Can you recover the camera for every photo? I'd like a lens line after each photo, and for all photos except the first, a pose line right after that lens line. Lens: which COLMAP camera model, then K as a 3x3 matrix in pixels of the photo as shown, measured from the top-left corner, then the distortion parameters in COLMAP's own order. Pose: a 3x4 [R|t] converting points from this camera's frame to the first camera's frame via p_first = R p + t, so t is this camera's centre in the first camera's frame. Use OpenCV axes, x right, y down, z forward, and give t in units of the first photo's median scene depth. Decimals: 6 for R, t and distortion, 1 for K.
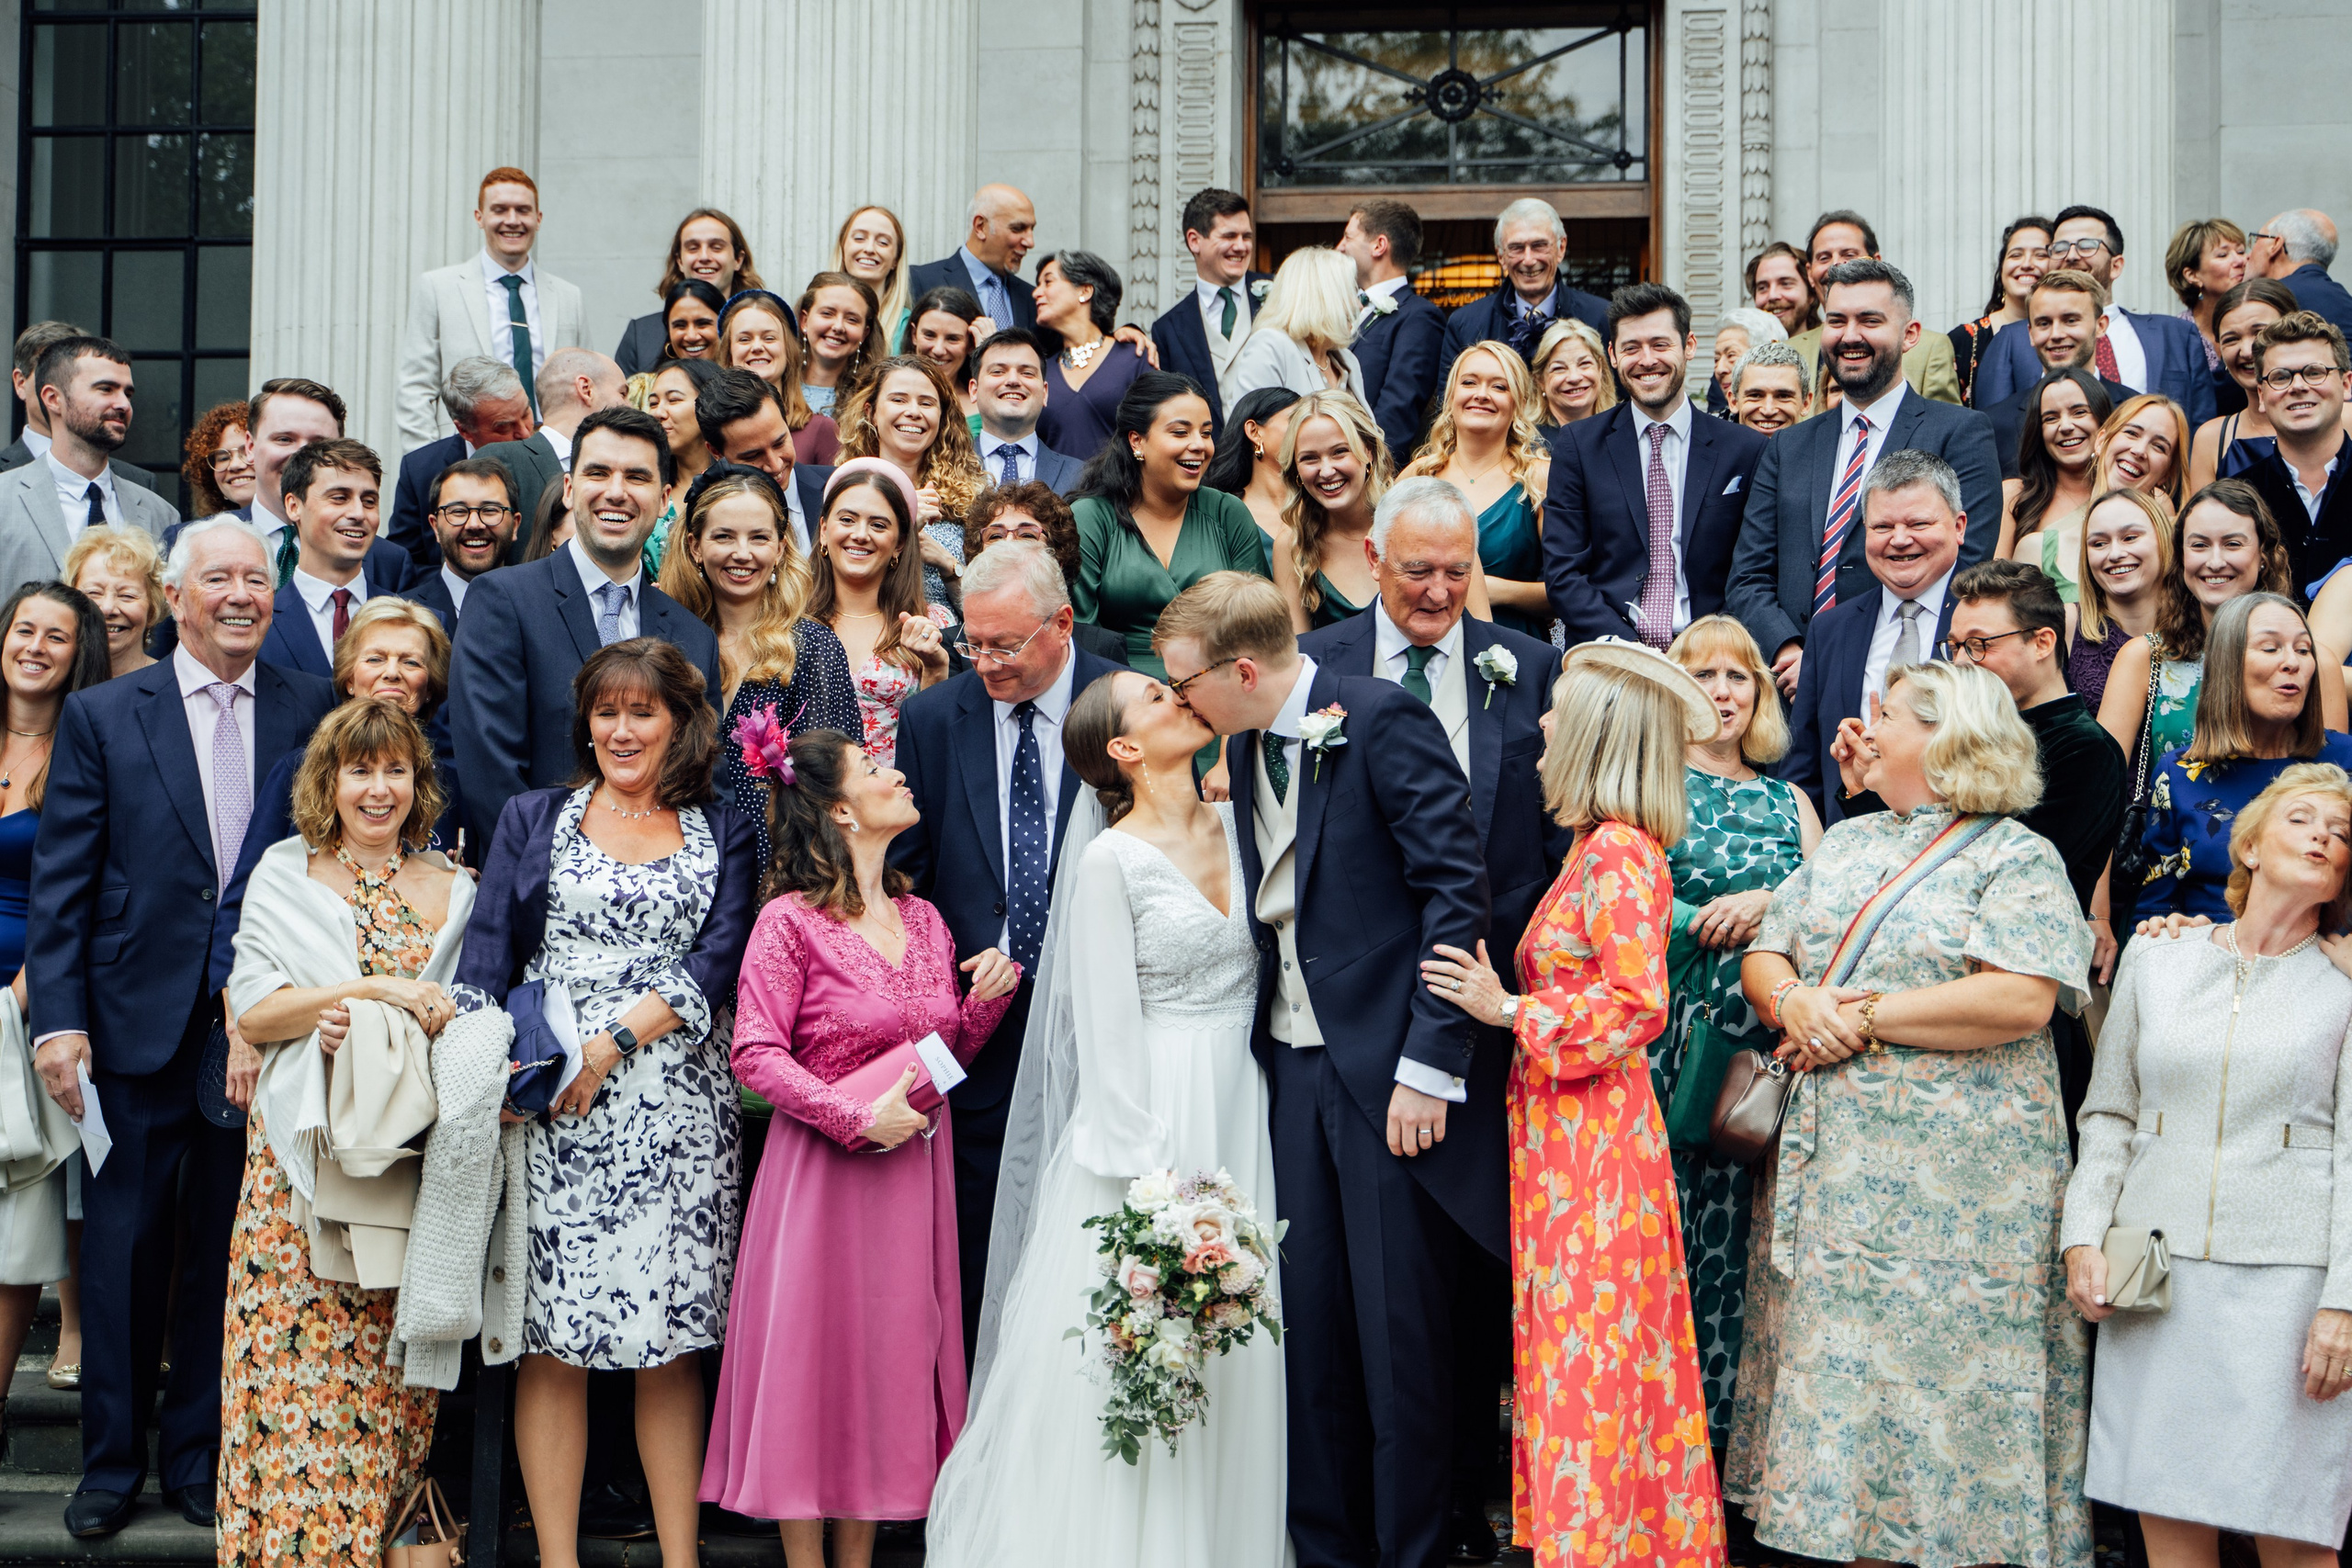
lens RADIAL K [[2988.6, 0, 1251.9], [0, 2988.6, 687.5], [0, 0, 1]] dist [0.196756, 0.011612]
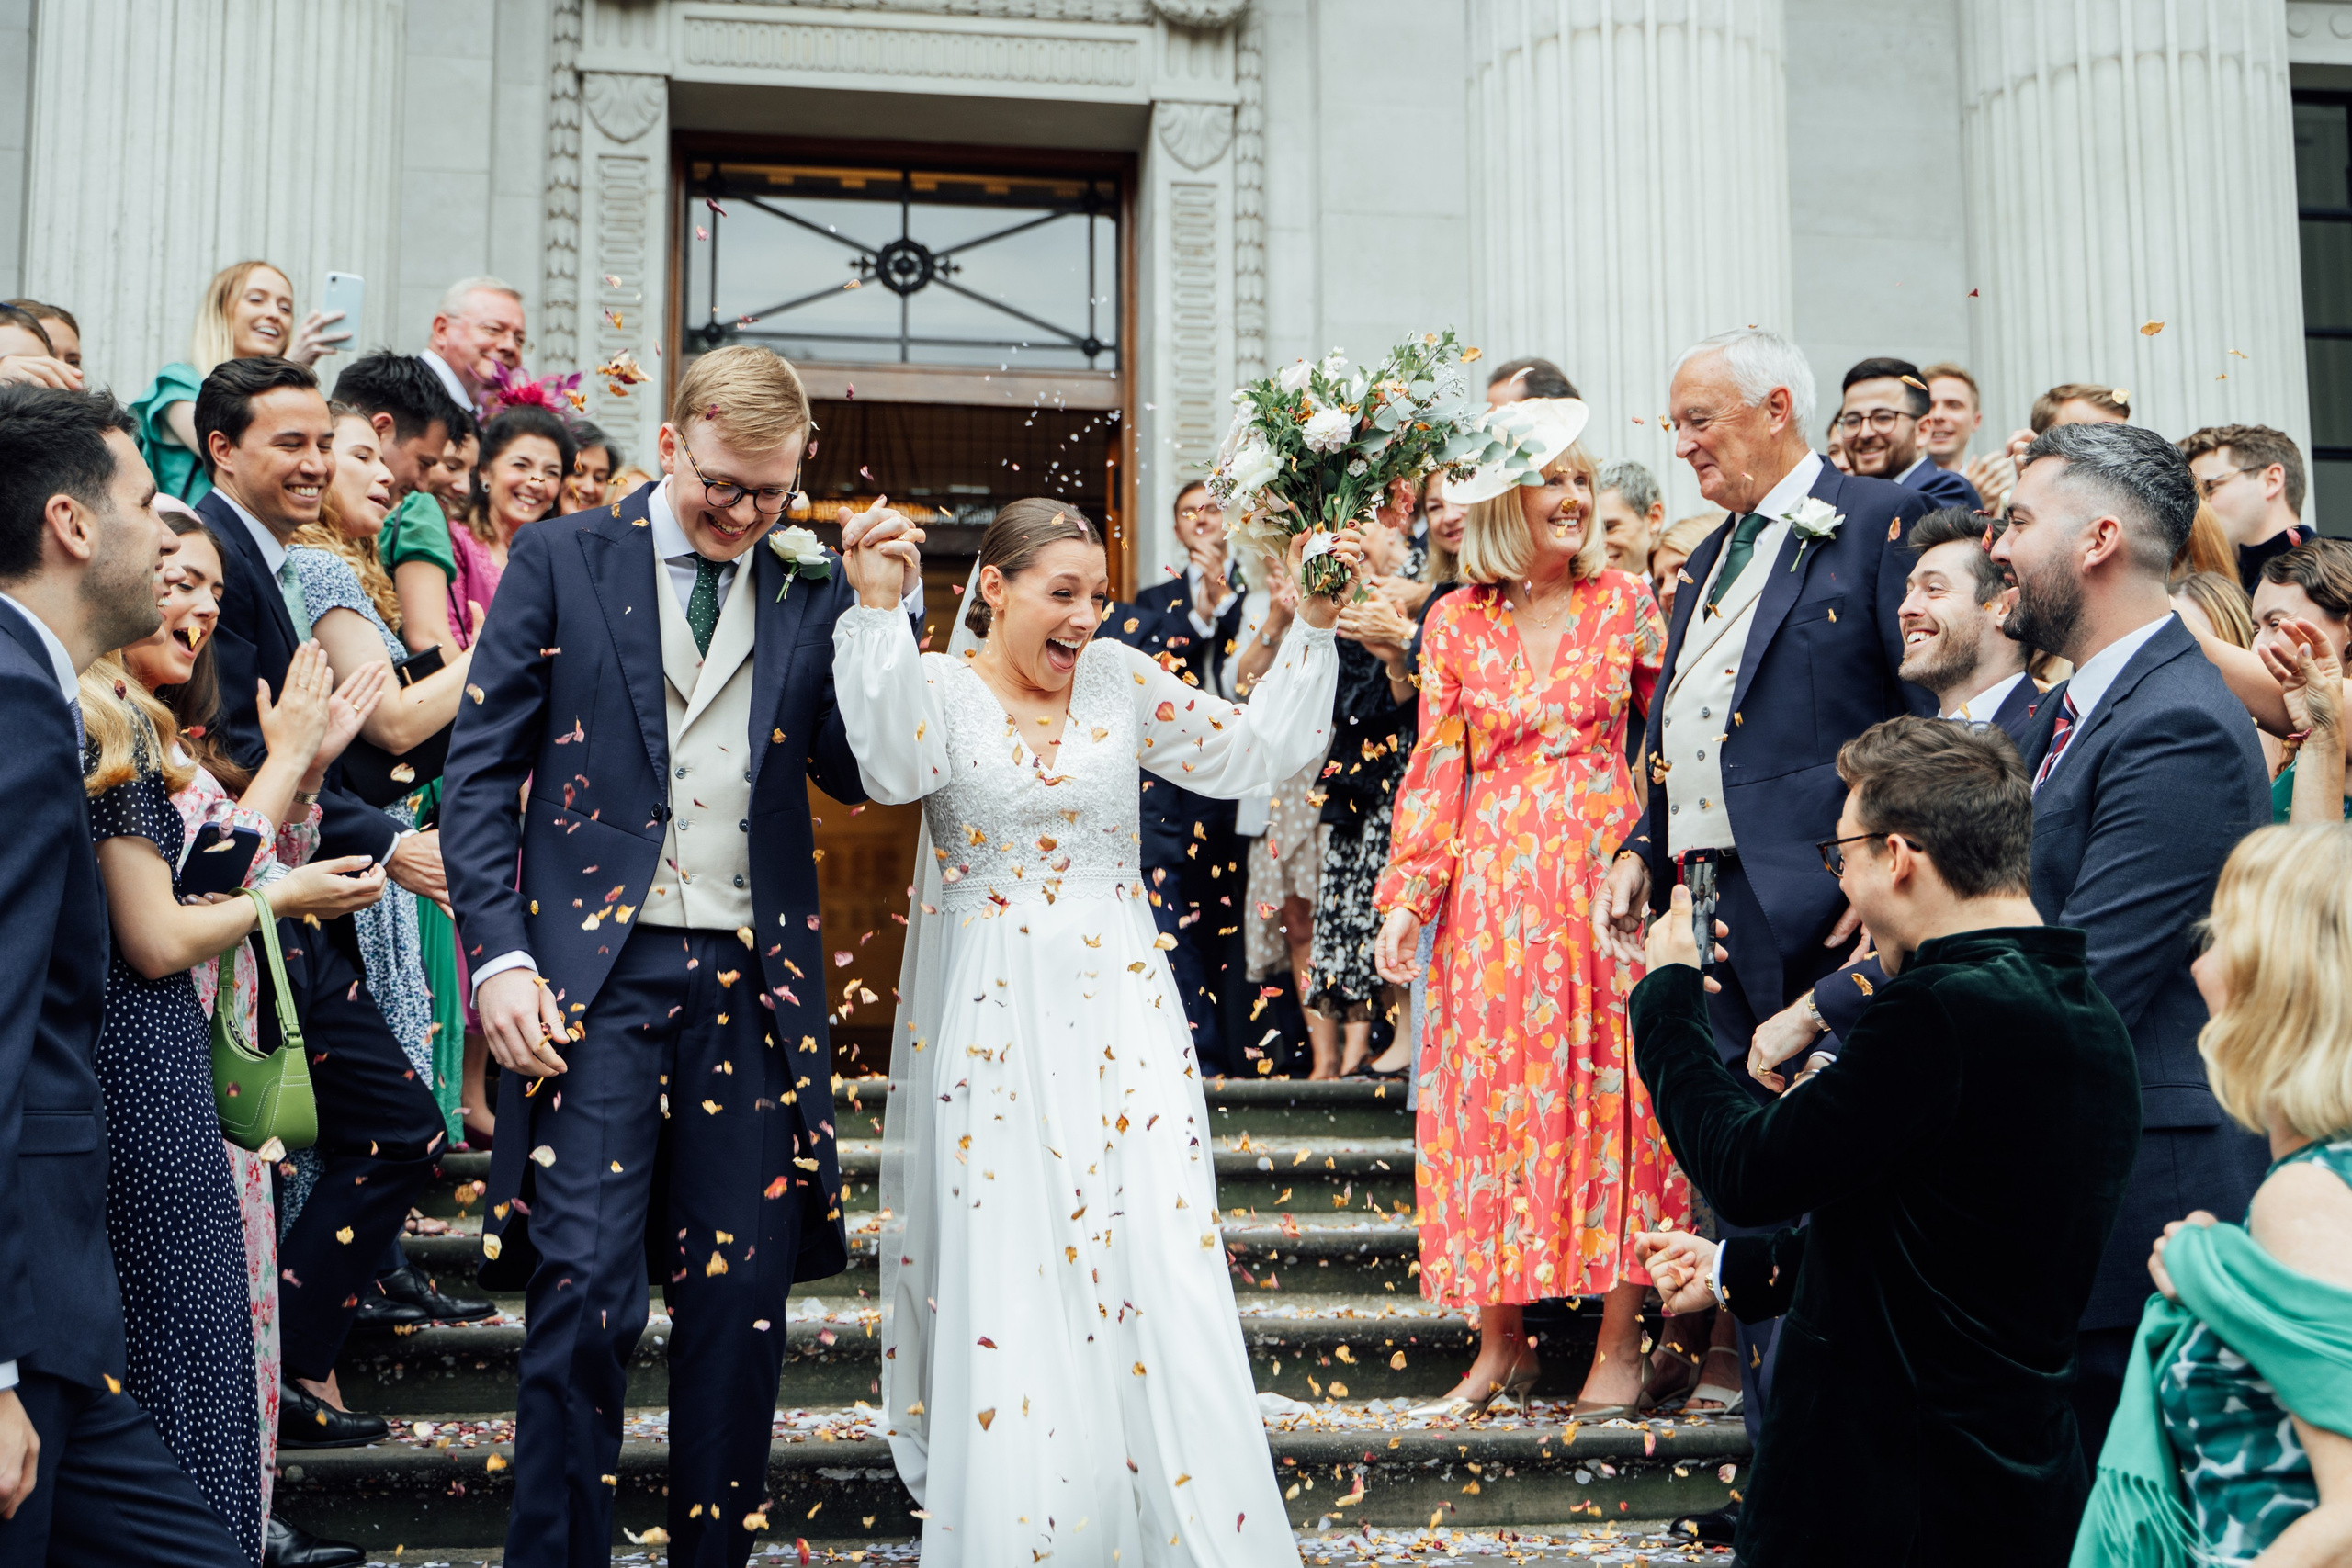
lens RADIAL K [[2964.0, 0, 1211.8], [0, 2964.0, 779.2], [0, 0, 1]] dist [0.034593, 0.014138]
pose [[0.975201, 0.020057, 0.220408, -0.038287], [-0.006233, 0.997979, -0.063241, 0.011624], [-0.221231, 0.060299, 0.973355, 0.140722]]
